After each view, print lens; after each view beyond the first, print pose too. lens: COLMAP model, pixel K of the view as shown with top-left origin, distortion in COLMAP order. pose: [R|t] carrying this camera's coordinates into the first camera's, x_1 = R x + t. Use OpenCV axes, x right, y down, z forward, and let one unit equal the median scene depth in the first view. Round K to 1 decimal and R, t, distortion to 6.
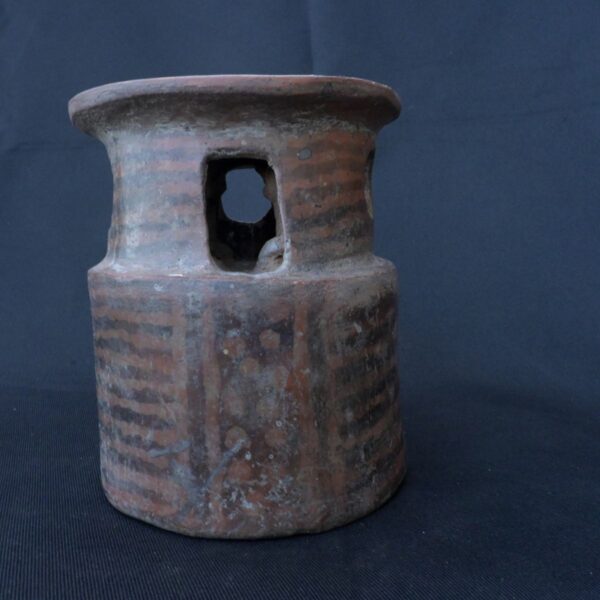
lens RADIAL K [[618.5, 0, 300.0], [0, 618.5, 300.0], [0, 0, 1]] dist [0.004508, -0.005572]
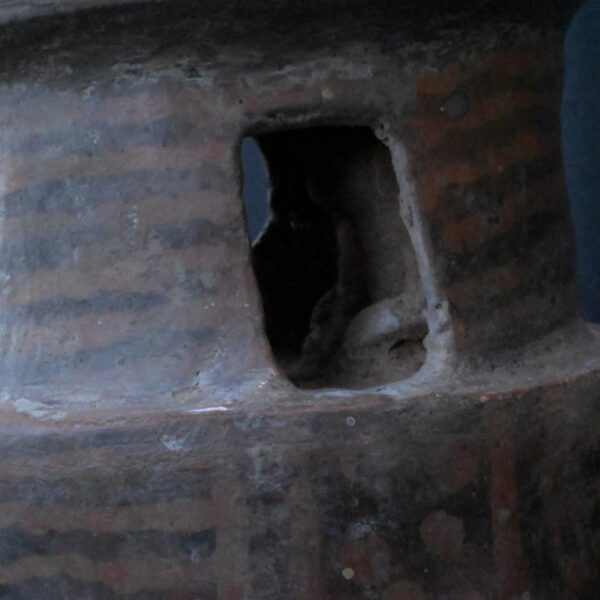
lens RADIAL K [[1961.2, 0, 300.0], [0, 1961.2, 300.0], [0, 0, 1]] dist [-0.001922, 0.277154]
pose [[0.981955, -0.094120, 0.164032, -0.350227], [0.106321, 0.992056, -0.067243, -0.017130], [-0.156400, 0.083470, 0.984160, -0.354221]]
